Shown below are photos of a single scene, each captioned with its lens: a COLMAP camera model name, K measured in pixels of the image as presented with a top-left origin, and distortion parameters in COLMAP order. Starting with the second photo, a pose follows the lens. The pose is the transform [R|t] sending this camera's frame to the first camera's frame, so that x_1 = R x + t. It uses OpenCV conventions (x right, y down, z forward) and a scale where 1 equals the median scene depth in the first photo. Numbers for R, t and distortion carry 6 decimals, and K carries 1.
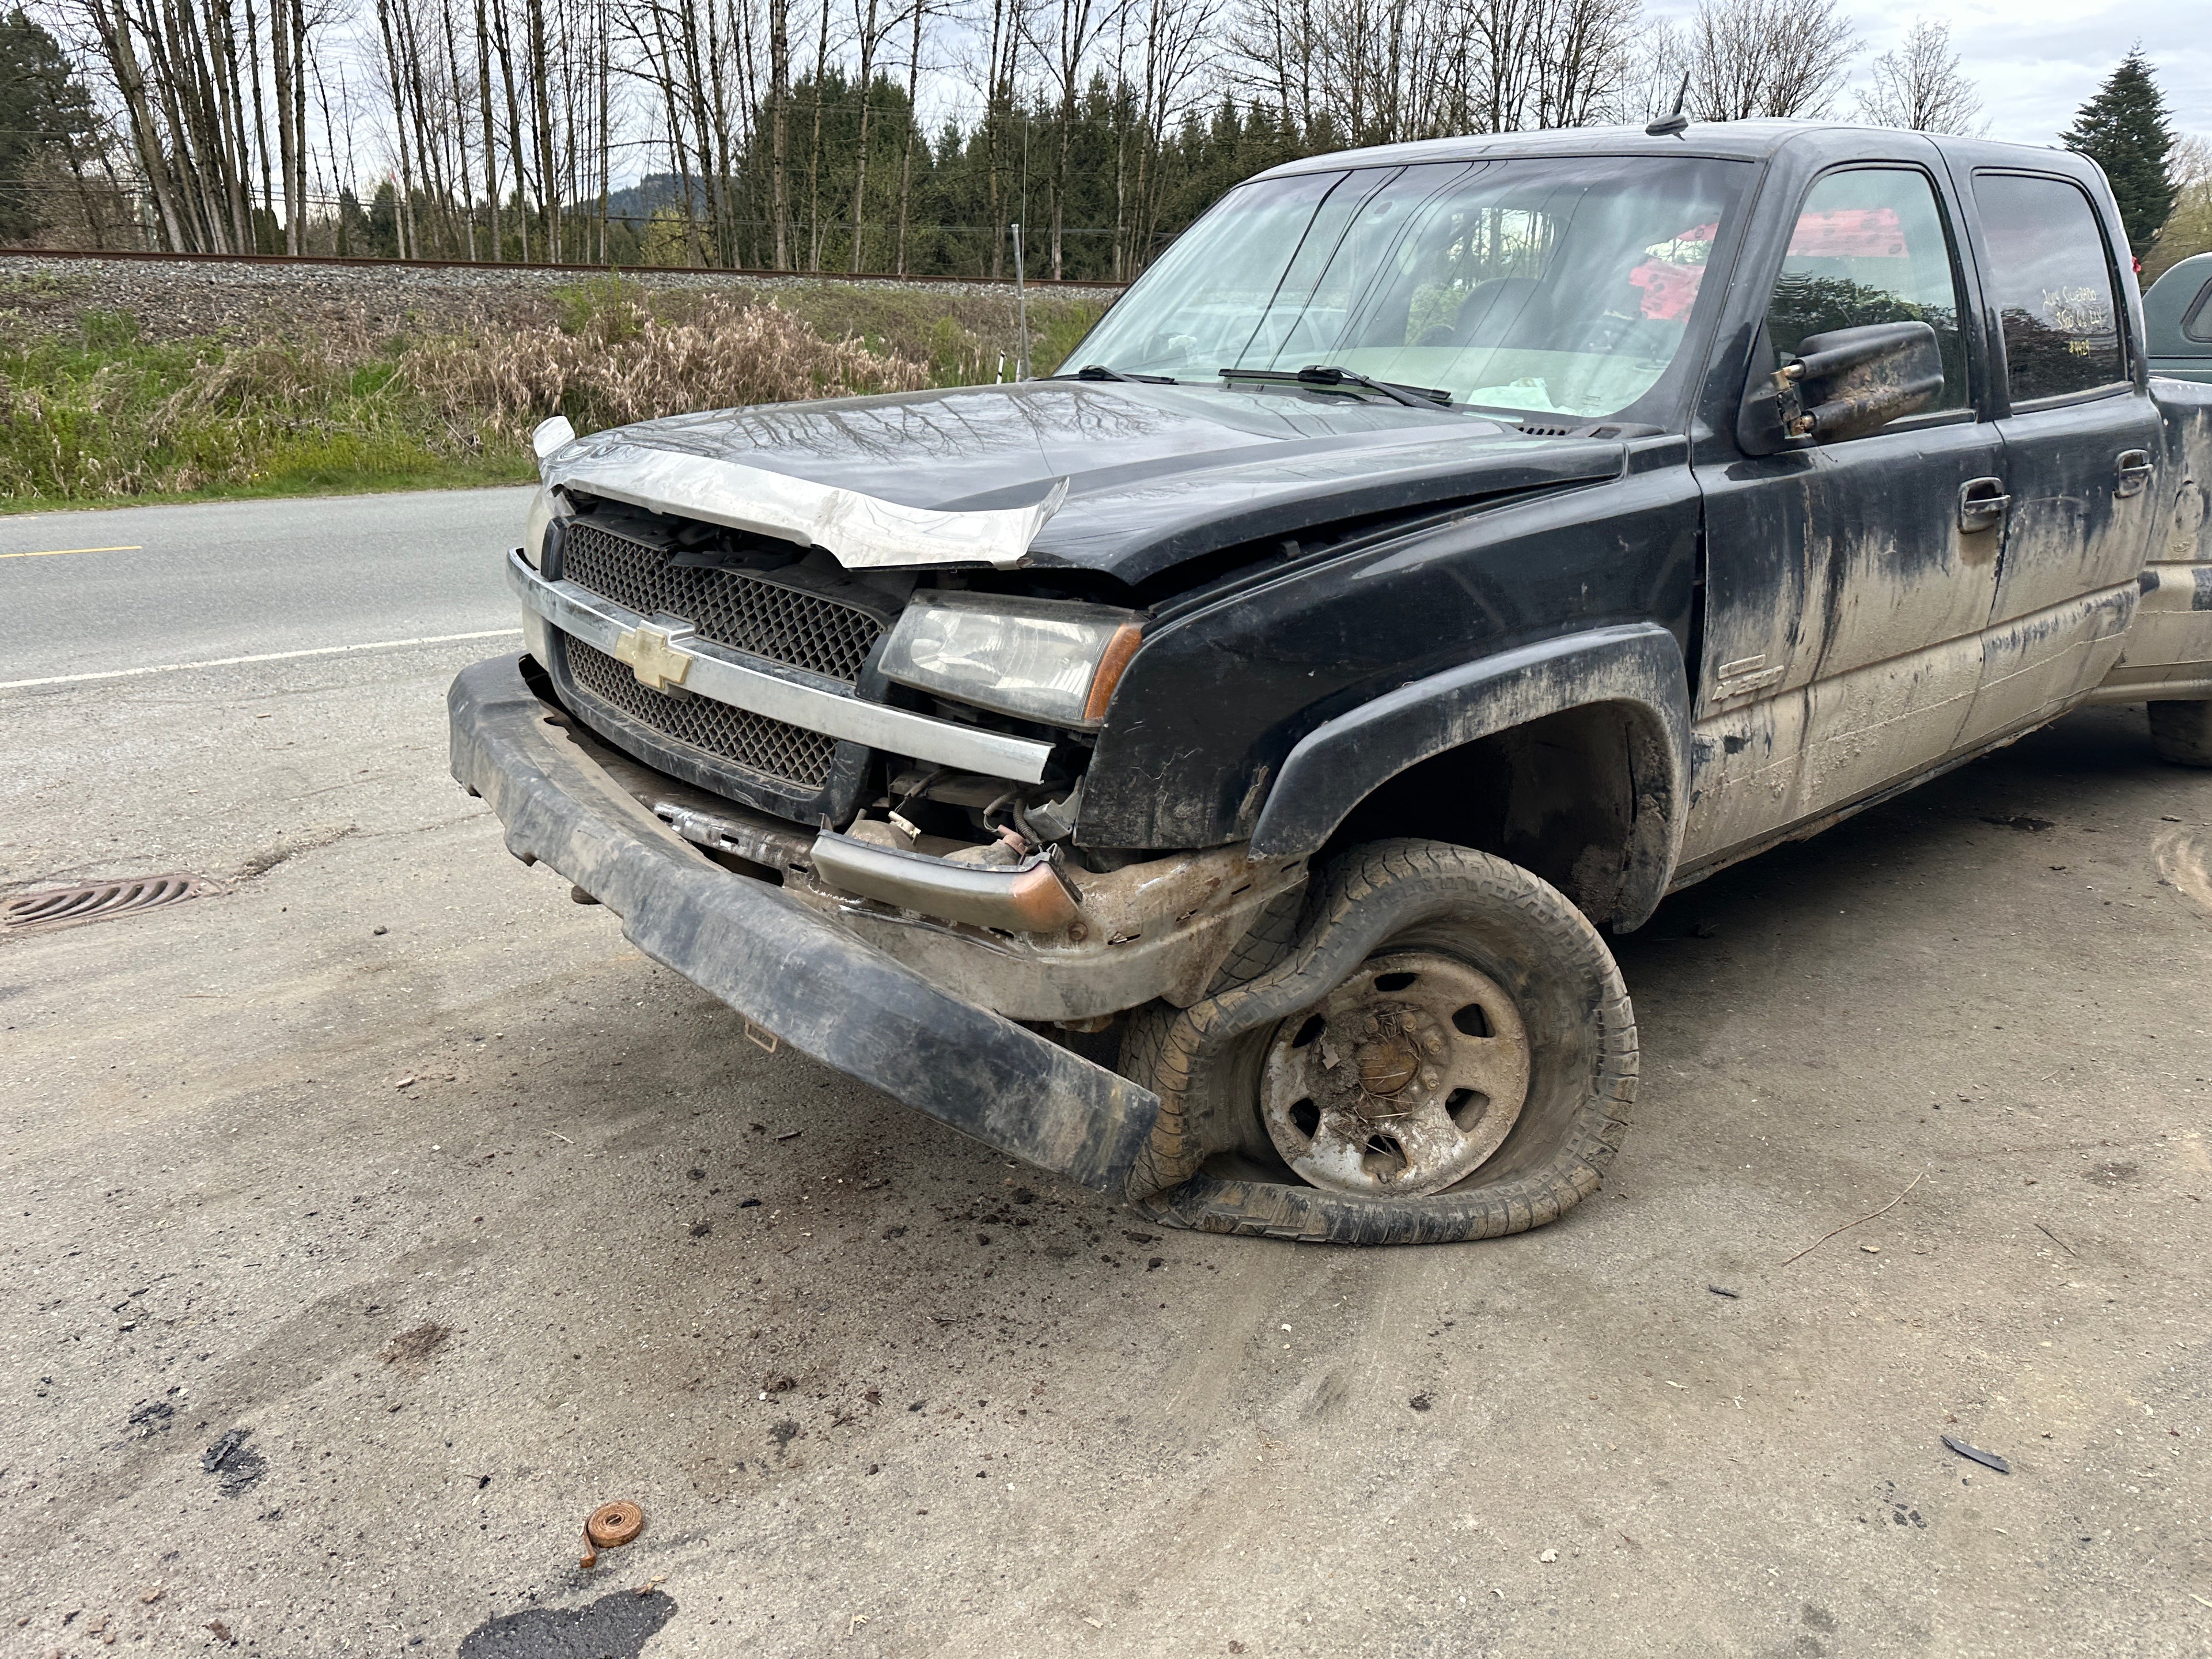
lens RADIAL K [[1554.4, 0, 1119.2], [0, 1554.4, 824.4], [0, 0, 1]] dist [0.039322, -0.049729]
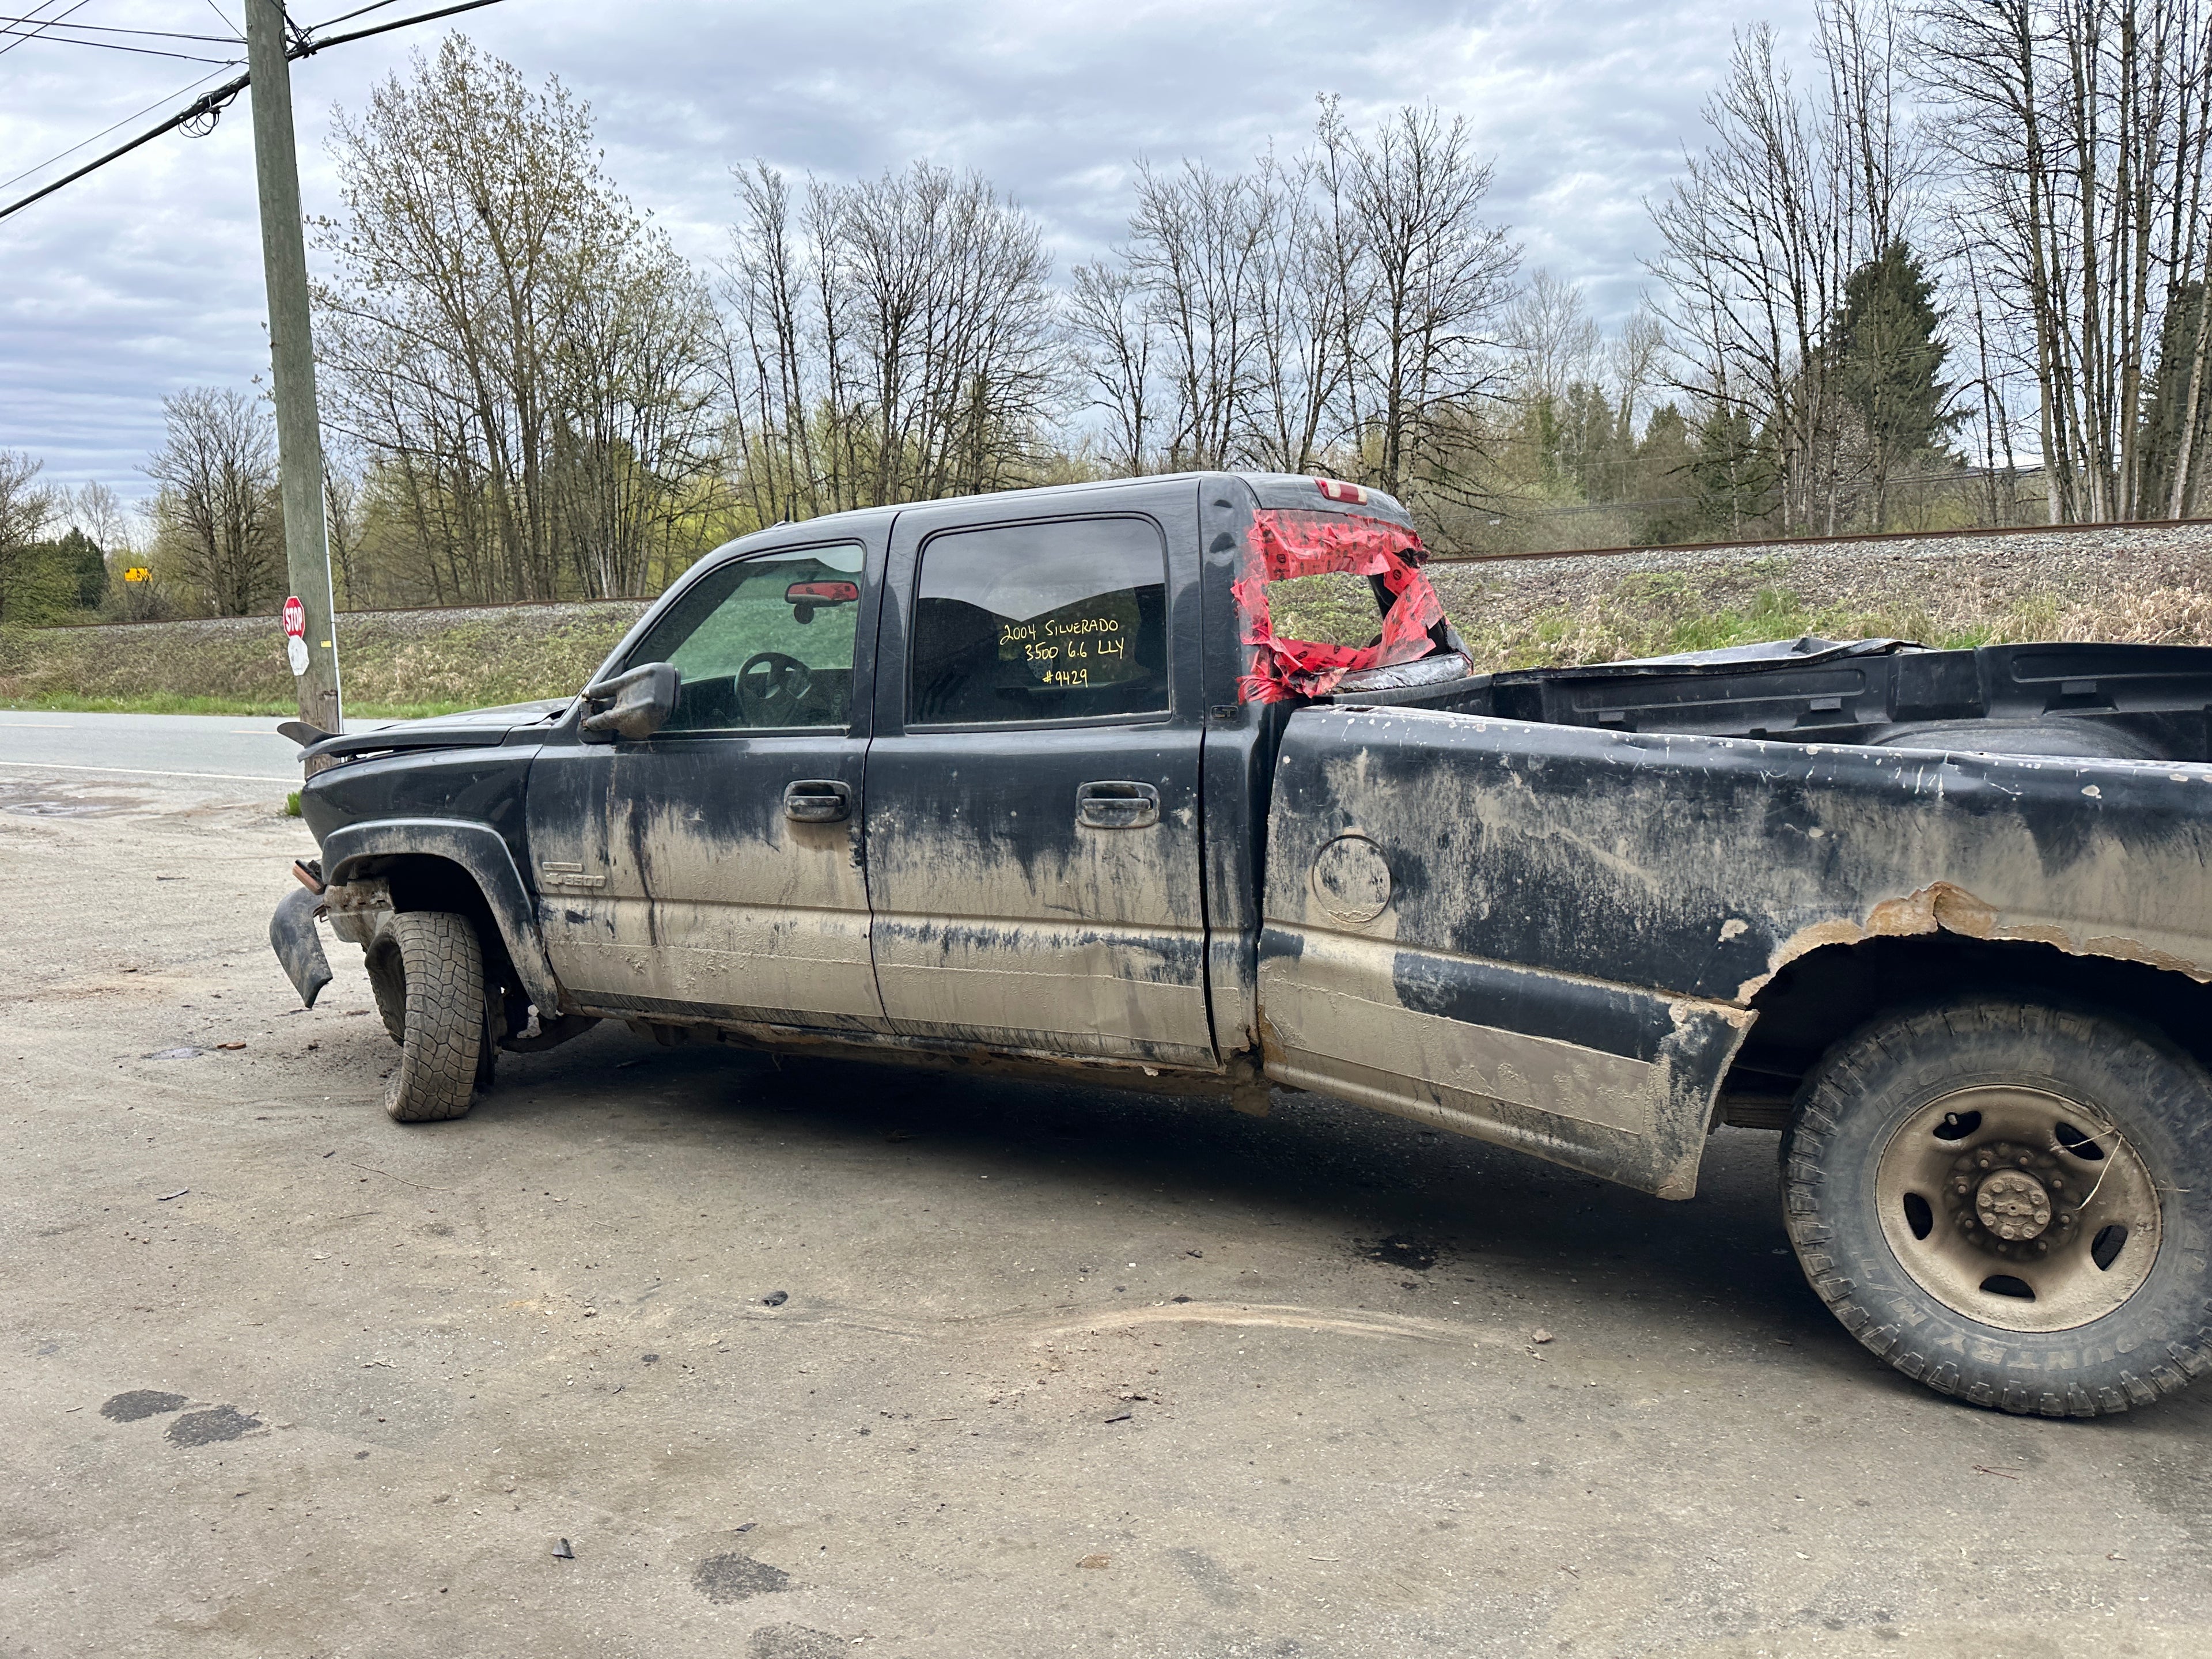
lens RADIAL K [[1554.4, 0, 1111.4], [0, 1554.4, 801.9], [0, 0, 1]] dist [0.039322, -0.049729]
pose [[0.343998, 0.097226, -0.933923, 2.028707], [-0.250474, 0.968086, 0.008523, -0.311332], [0.904946, 0.230992, 0.357372, 0.885243]]
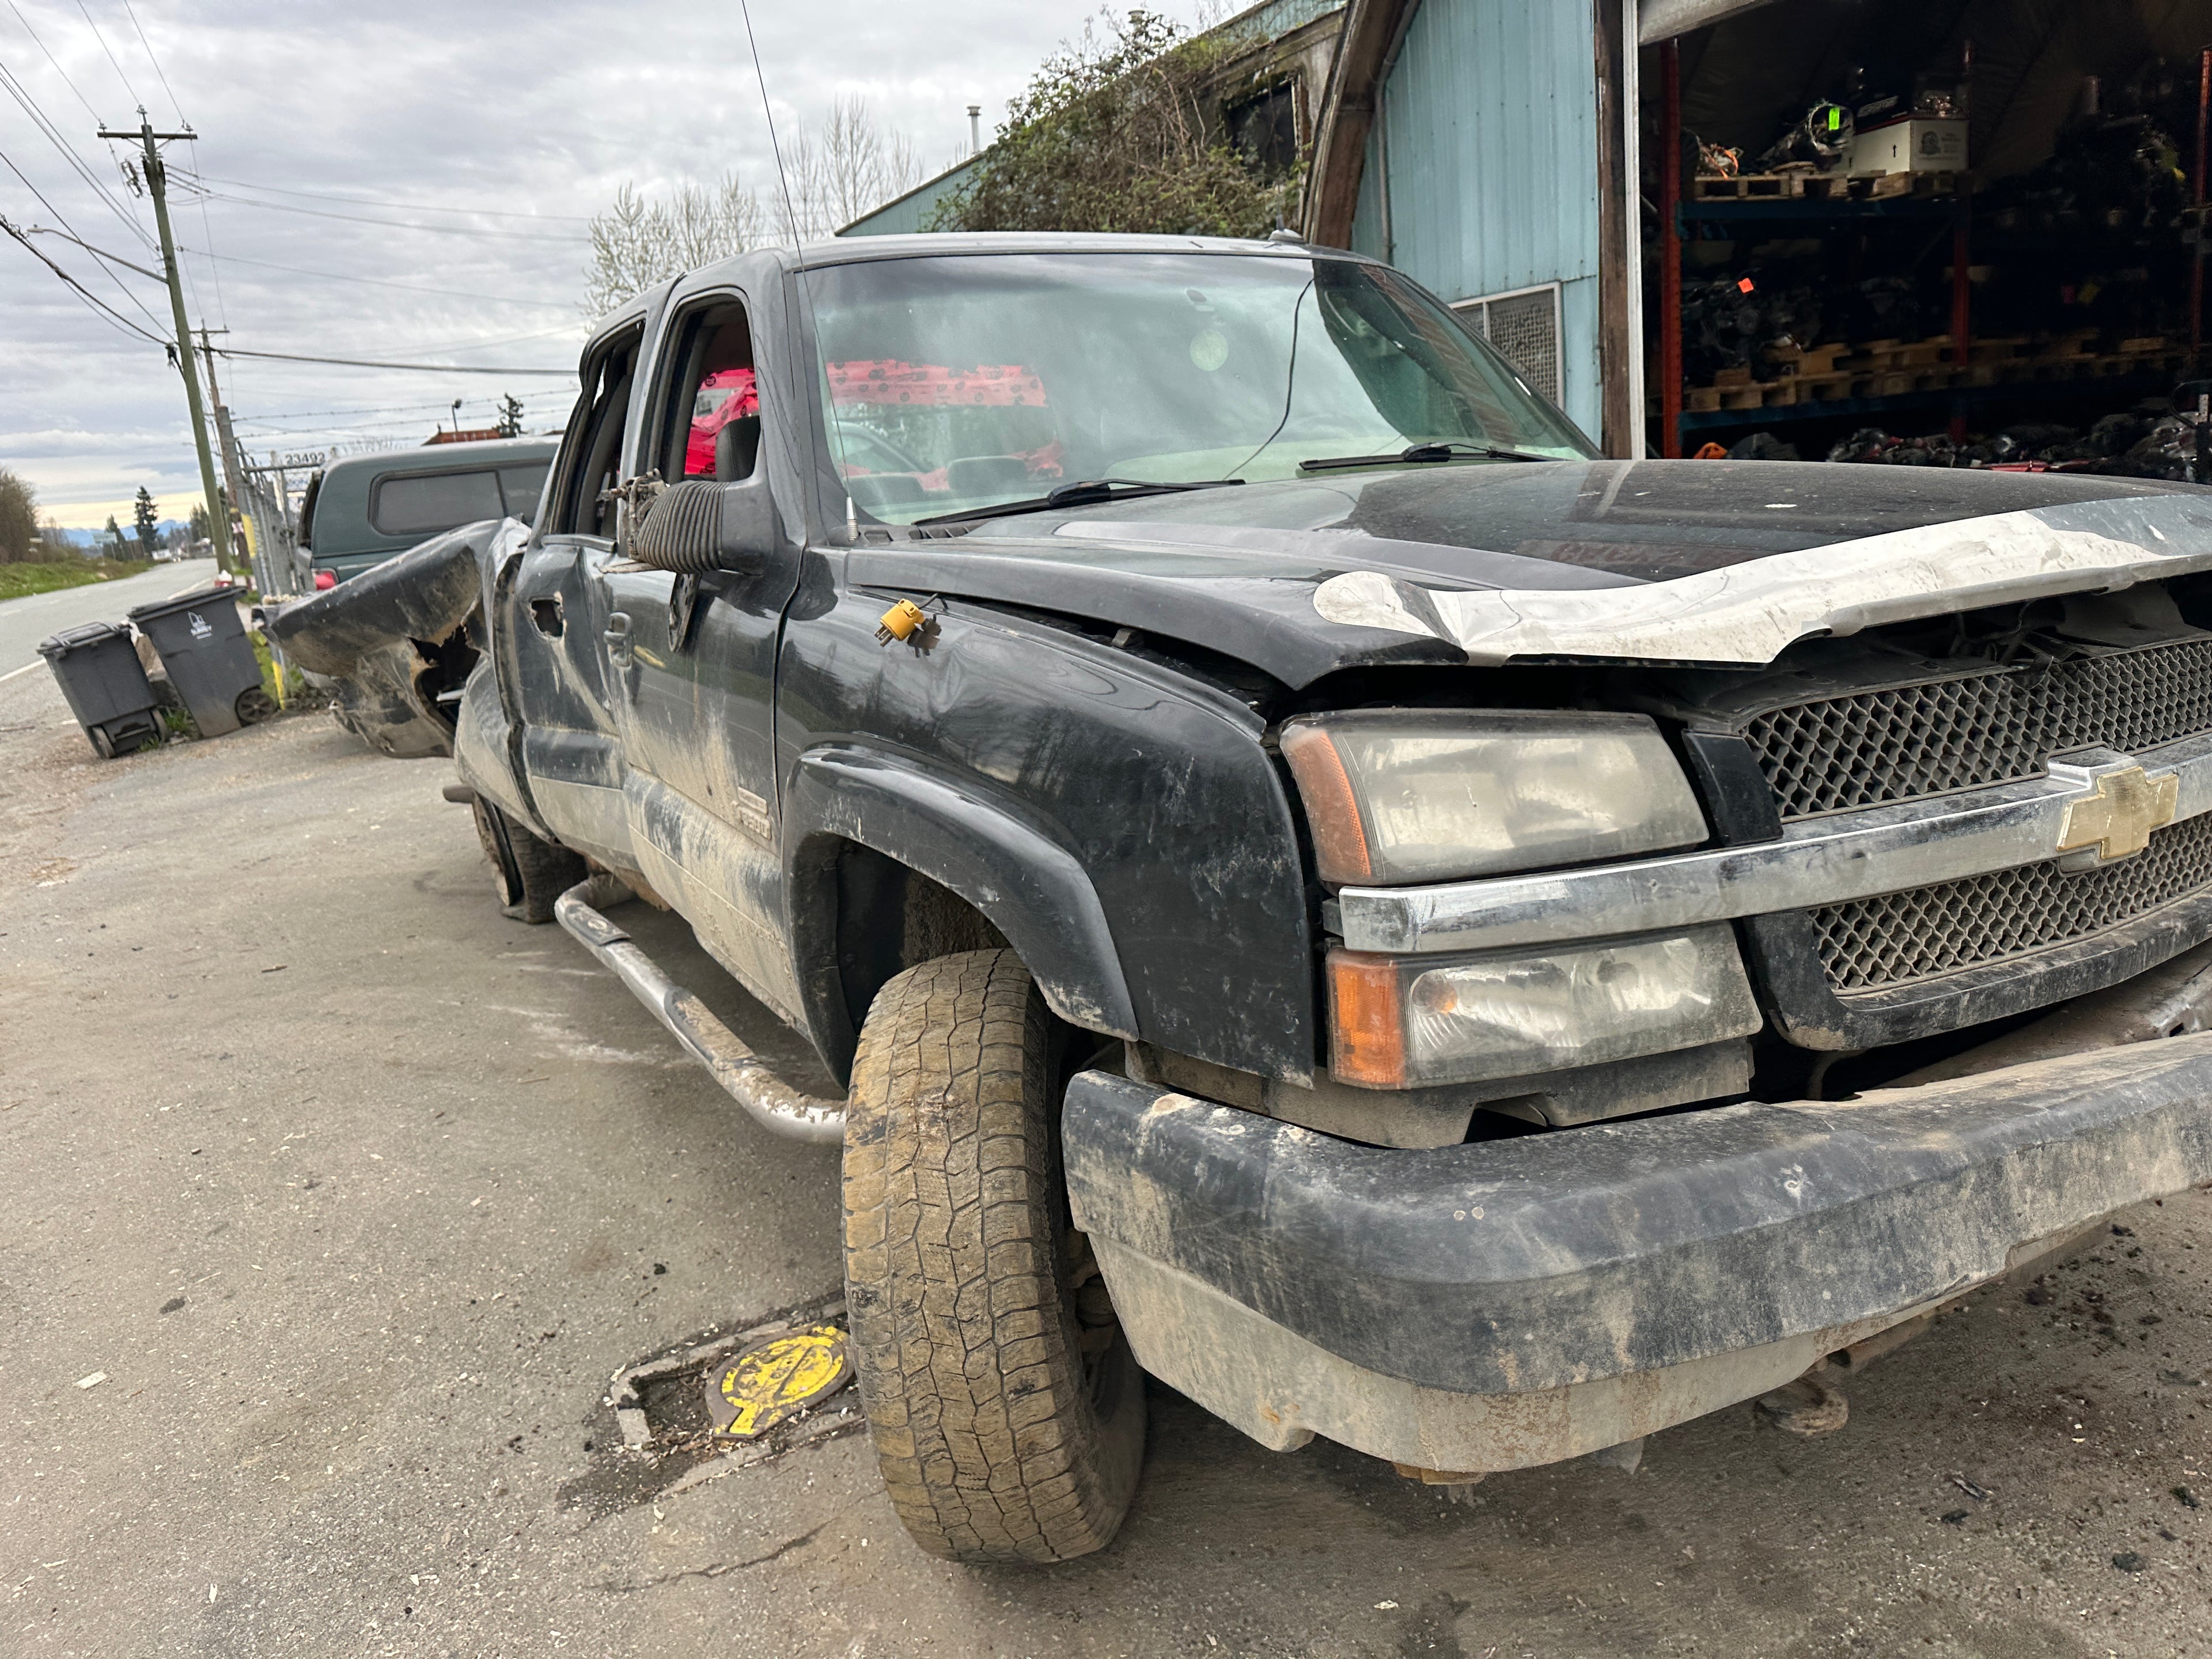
lens RADIAL K [[1554.4, 0, 1109.8], [0, 1554.4, 820.9], [0, 0, 1]] dist [0.039322, -0.049729]
pose [[0.196267, -0.231247, 0.952892, -0.860922], [0.378629, 0.914294, 0.143894, -0.305419], [-0.904499, 0.332552, 0.267003, 1.039529]]
